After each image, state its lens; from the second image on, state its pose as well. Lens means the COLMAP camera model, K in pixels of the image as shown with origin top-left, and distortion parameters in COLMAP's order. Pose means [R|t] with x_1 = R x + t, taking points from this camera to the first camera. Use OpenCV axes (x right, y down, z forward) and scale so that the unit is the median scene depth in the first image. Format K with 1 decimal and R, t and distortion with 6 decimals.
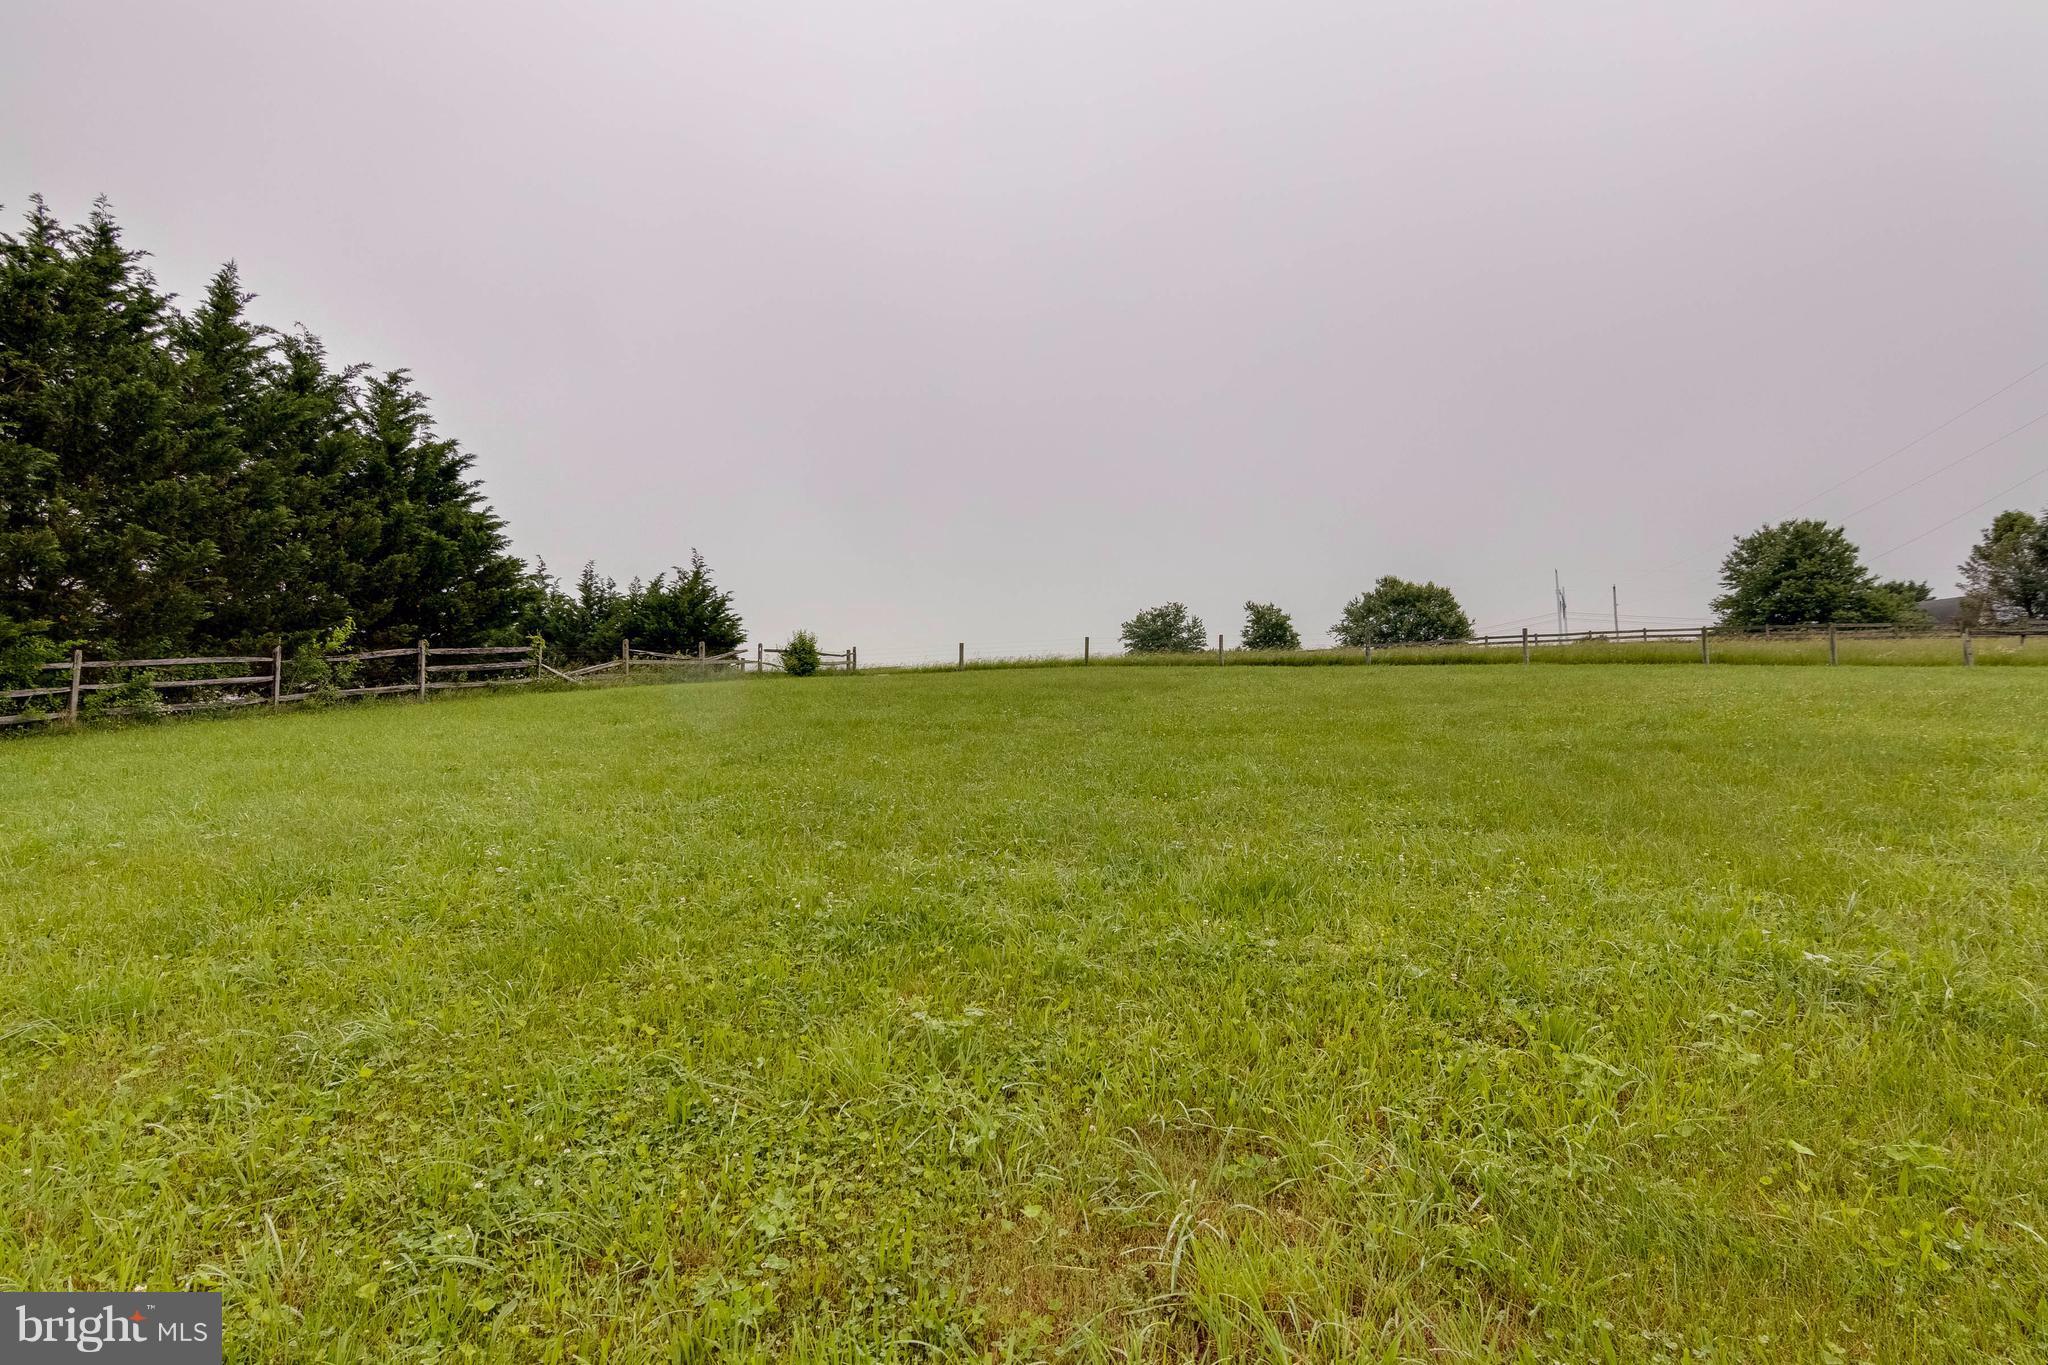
lens RADIAL K [[1019.5, 0, 1040.3], [0, 1019.5, 678.3], [0, 0, 1]] dist [0.014514, -0.000577]
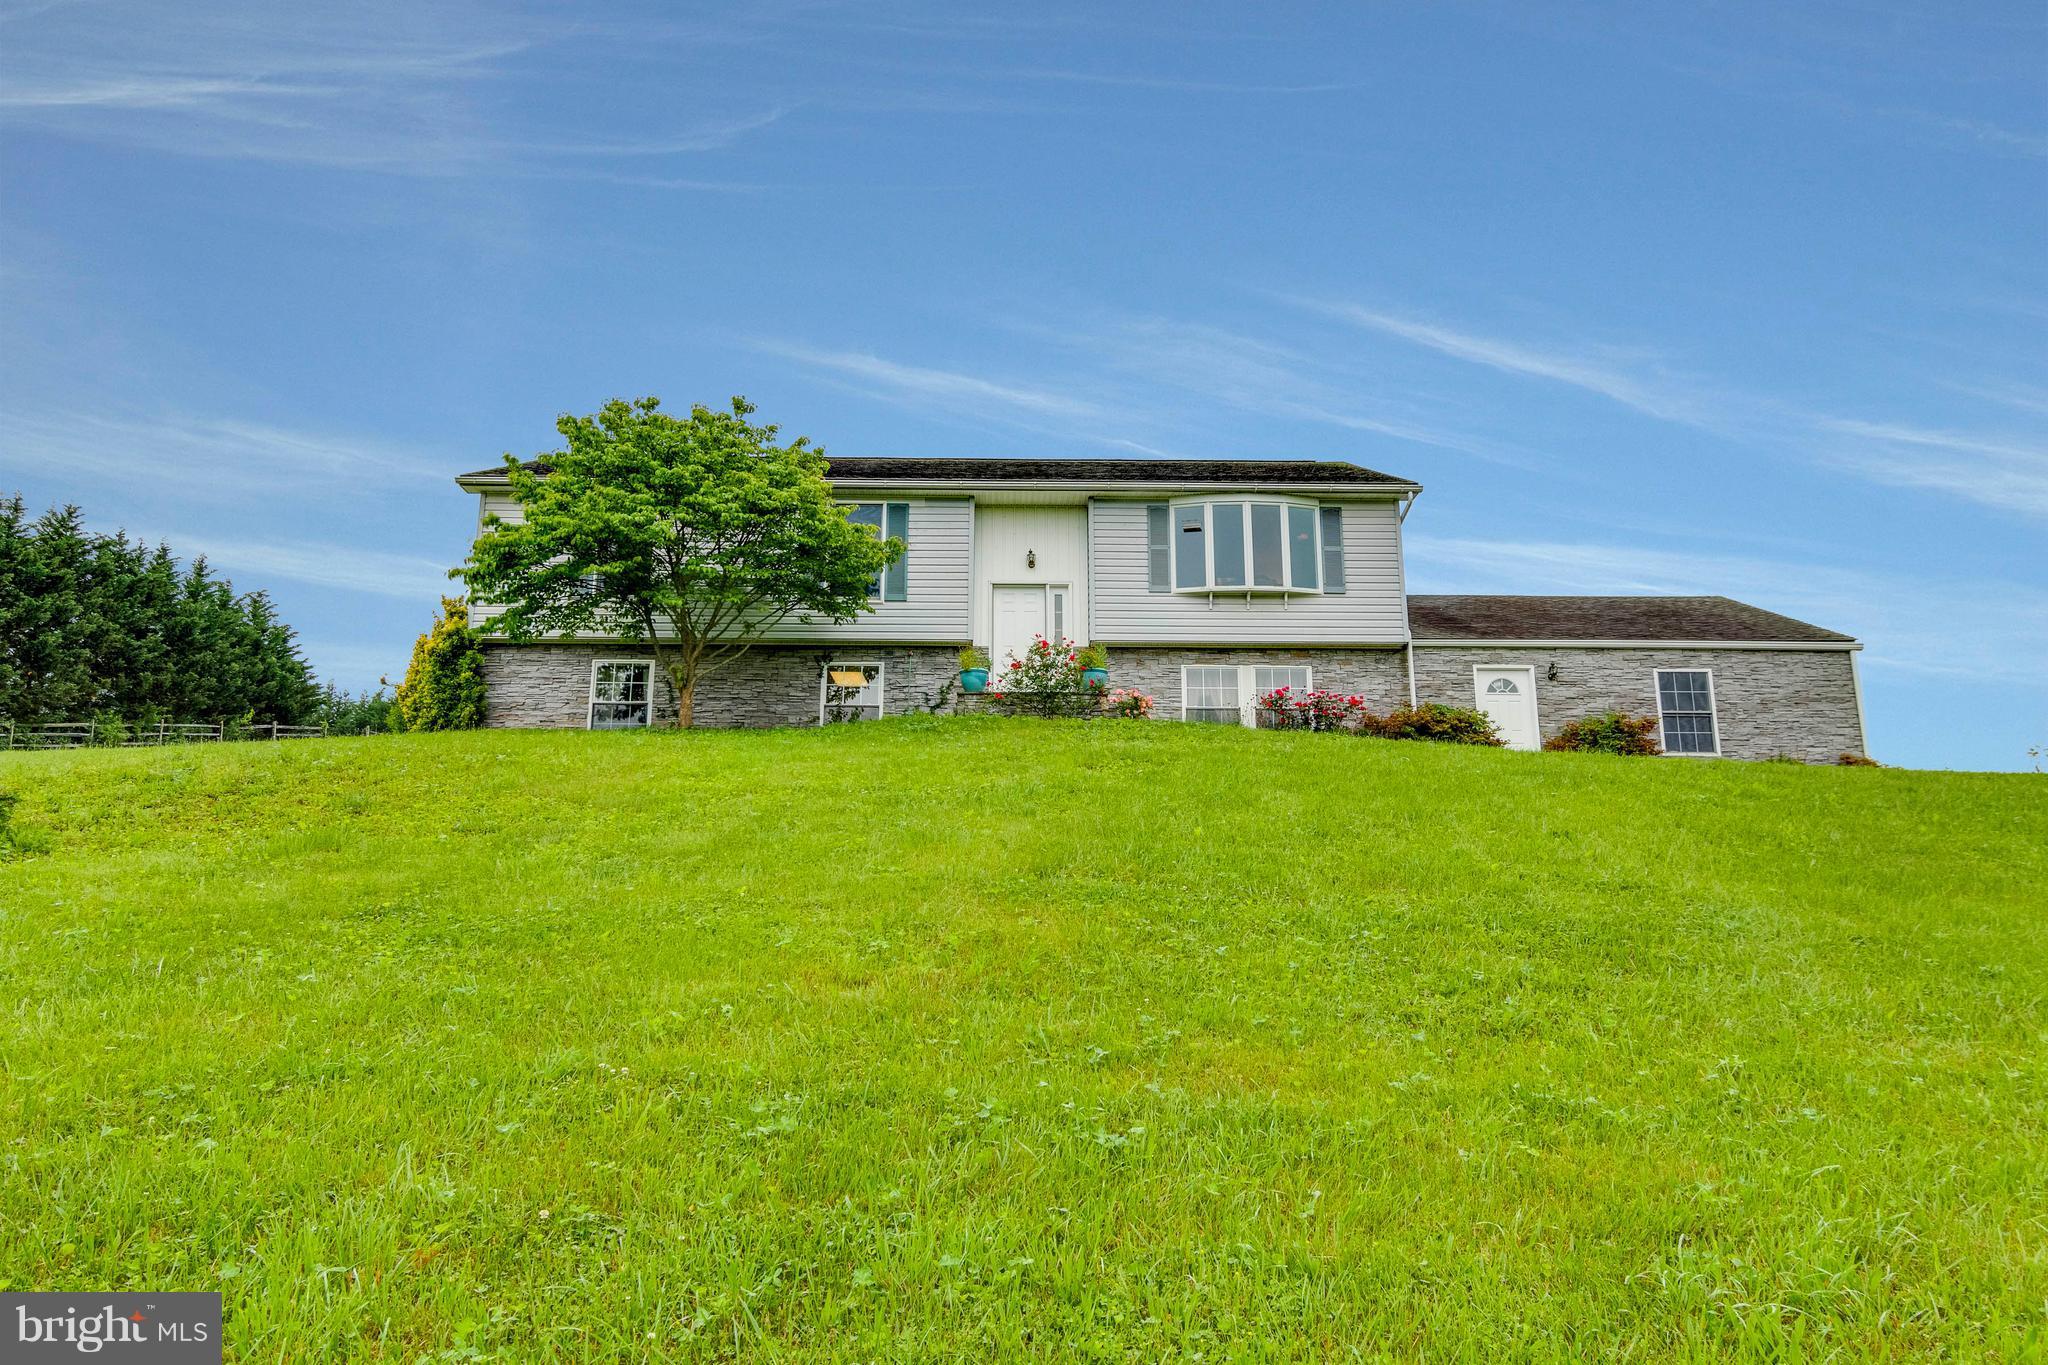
lens RADIAL K [[1019.5, 0, 1040.3], [0, 1019.5, 678.3], [0, 0, 1]] dist [0.014514, -0.000577]
pose [[0.966469, 0.027656, 0.255290, 0.399561], [0.001533, 0.993544, -0.113436, 0.120934], [-0.256779, 0.110024, 0.960187, -1.499307]]
